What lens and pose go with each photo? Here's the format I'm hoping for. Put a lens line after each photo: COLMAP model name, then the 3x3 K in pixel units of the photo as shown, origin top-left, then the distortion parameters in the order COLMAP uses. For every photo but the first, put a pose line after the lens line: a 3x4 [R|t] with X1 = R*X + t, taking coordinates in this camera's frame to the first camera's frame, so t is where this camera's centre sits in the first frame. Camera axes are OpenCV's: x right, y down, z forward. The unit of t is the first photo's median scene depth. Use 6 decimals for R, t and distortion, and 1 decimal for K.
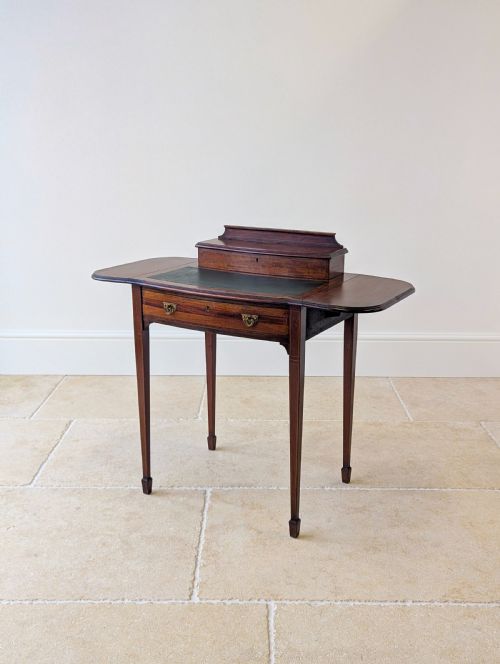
lens RADIAL K [[711.7, 0, 255.2], [0, 711.7, 329.5], [0, 0, 1]] dist [0.044835, 0.000000]
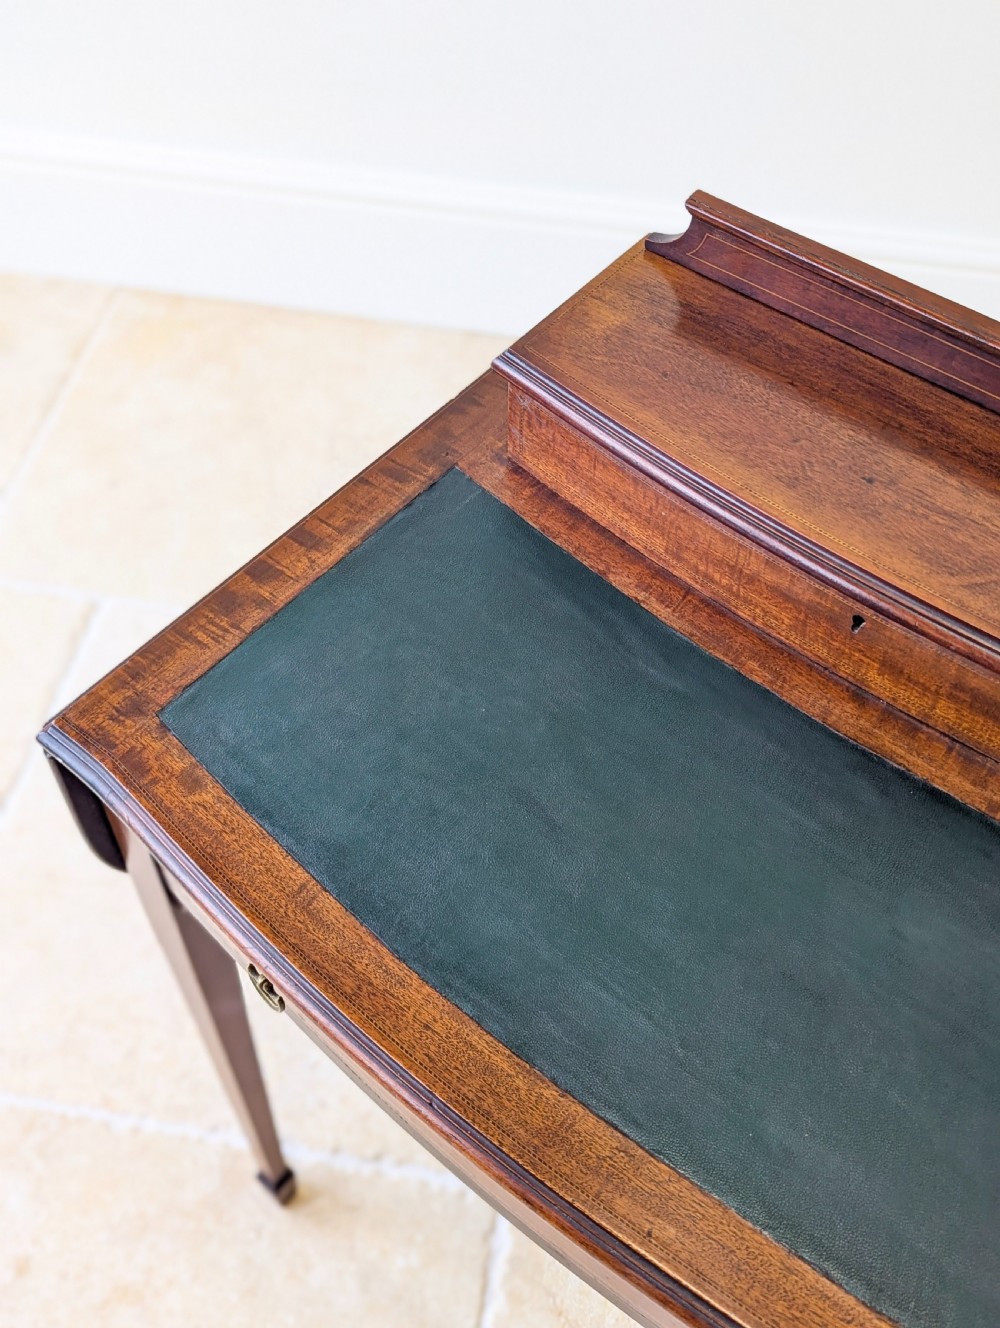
lens RADIAL K [[1423.4, 0, 503.6], [0, 1423.4, 652.1], [0, 0, 1]] dist [0.044835, 0.000000]
pose [[0.984530, 0.136430, -0.109942, -0.039214], [-0.044062, 0.800083, 0.598269, -0.283447], [0.169585, -0.584170, 0.793717, 0.754467]]
